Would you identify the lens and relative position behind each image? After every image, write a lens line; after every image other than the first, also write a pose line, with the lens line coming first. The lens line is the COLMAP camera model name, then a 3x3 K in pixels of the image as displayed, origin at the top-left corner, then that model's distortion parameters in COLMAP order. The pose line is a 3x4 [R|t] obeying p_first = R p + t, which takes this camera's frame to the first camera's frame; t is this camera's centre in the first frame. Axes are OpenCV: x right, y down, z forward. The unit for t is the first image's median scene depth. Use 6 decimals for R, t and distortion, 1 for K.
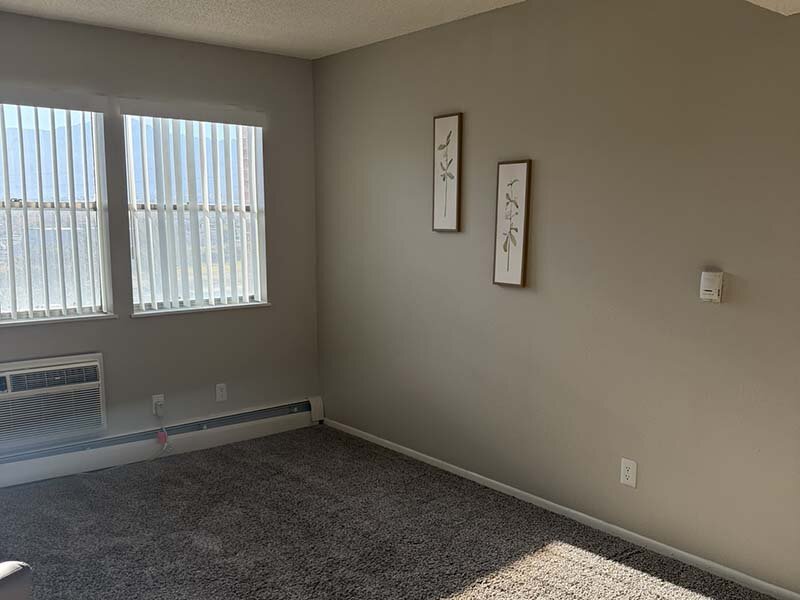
lens RADIAL K [[764.9, 0, 399.5], [0, 764.9, 322.4], [0, 0, 1]] dist [0.329224, -0.644975]
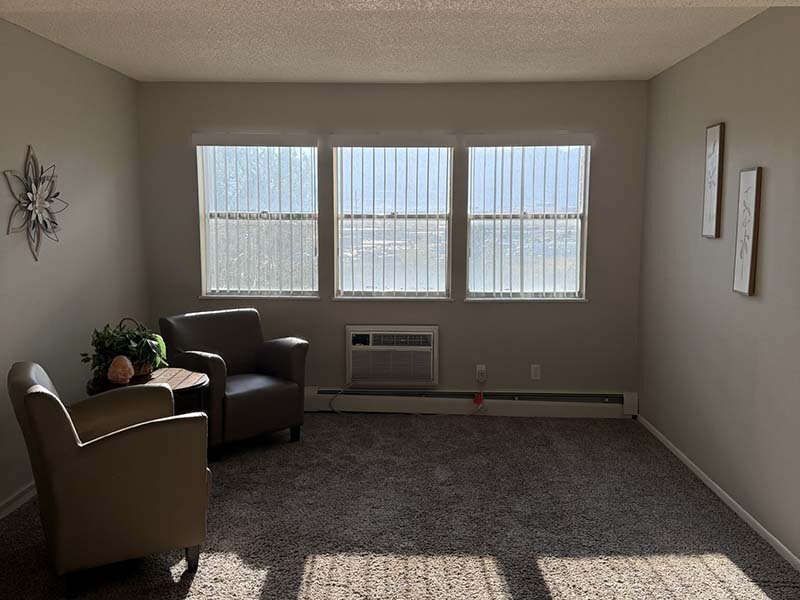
lens RADIAL K [[766.0, 0, 400.0], [0, 766.0, 300.0], [0, 0, 1]] dist [0.073195, -0.021818]
pose [[0.747555, 0.072105, -0.660274, 0.432159], [-0.093265, 0.995636, 0.003134, -0.003710], [0.657619, 0.059238, 0.751018, -0.012096]]
